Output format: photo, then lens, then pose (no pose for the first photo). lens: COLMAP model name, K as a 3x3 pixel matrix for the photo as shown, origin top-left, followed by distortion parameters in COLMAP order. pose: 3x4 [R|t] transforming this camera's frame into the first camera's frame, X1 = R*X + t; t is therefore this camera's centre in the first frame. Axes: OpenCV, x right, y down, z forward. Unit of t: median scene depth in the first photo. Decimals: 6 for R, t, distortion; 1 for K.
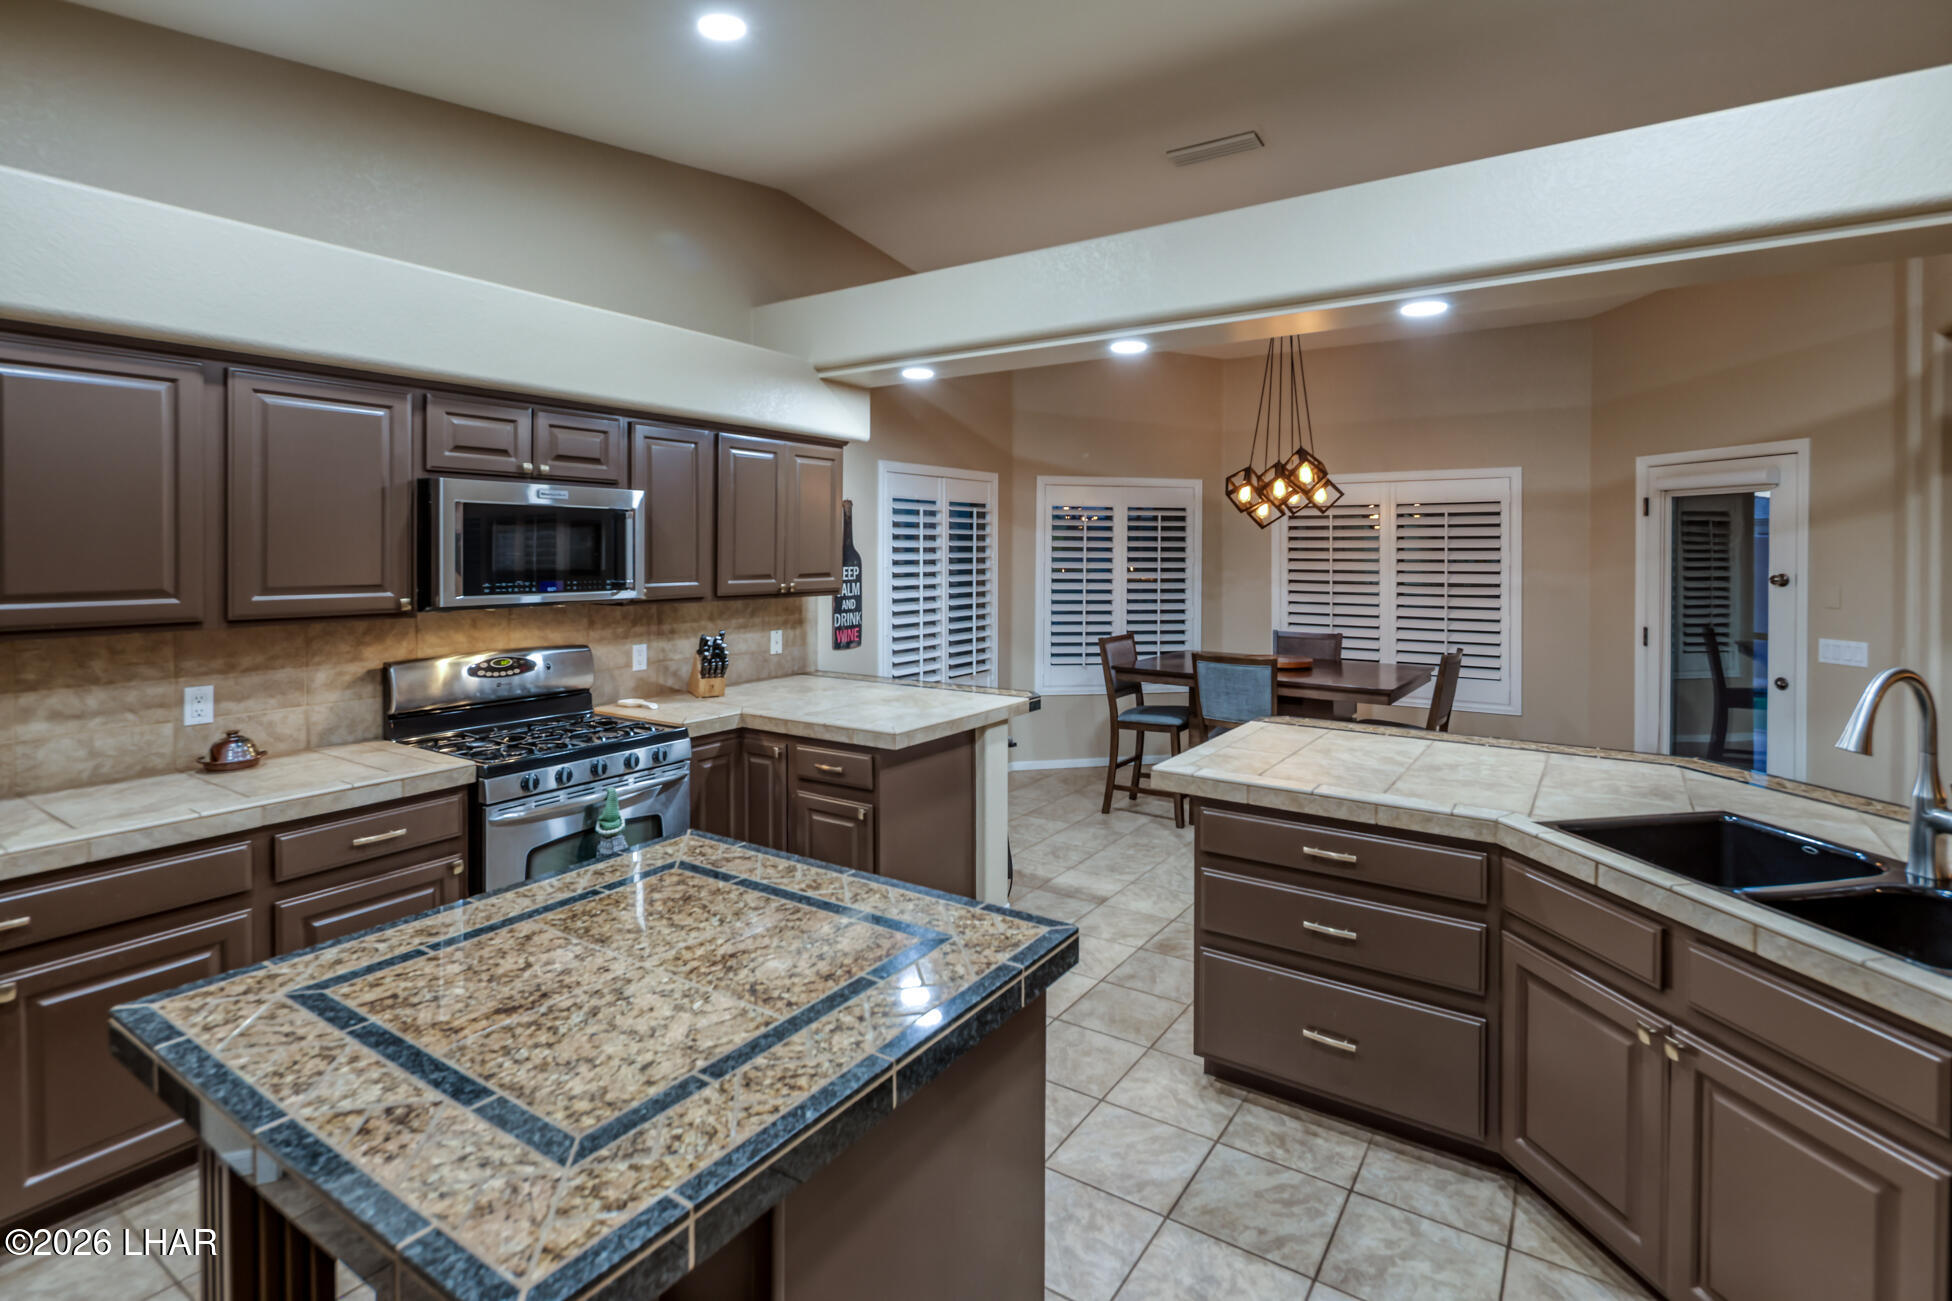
lens RADIAL K [[936.8, 0, 985.3], [0, 936.8, 553.8], [0, 0, 1]] dist [0.007554, -0.006061]
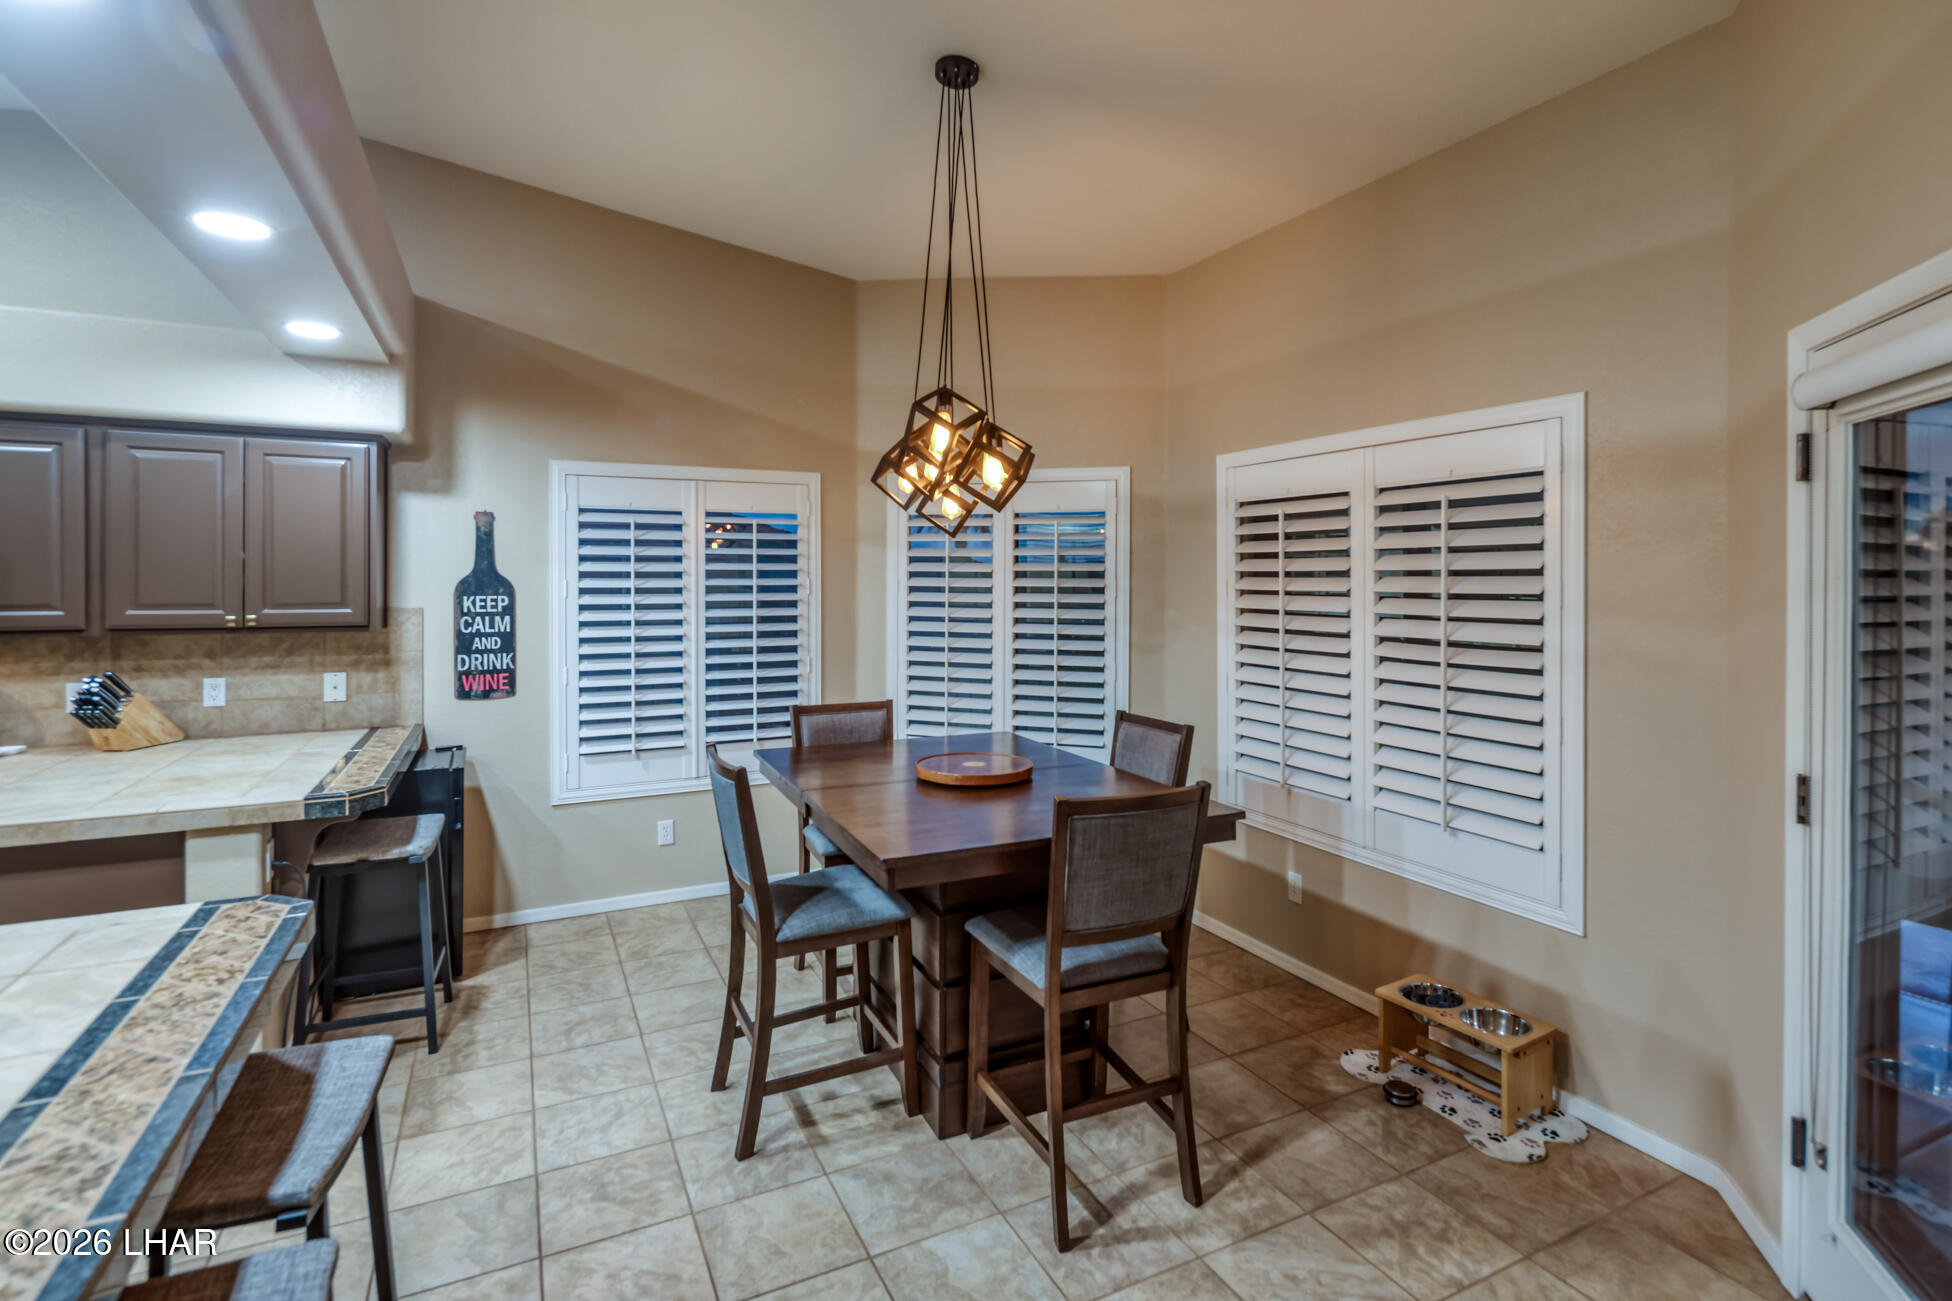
lens RADIAL K [[936.8, 0, 985.4], [0, 936.8, 577.8], [0, 0, 1]] dist [0.007554, -0.006061]
pose [[0.869995, -0.000035, -0.493061, 0.862990], [-0.003300, 0.999977, -0.005893, 0.002686], [0.493050, 0.006754, 0.869975, 0.724619]]
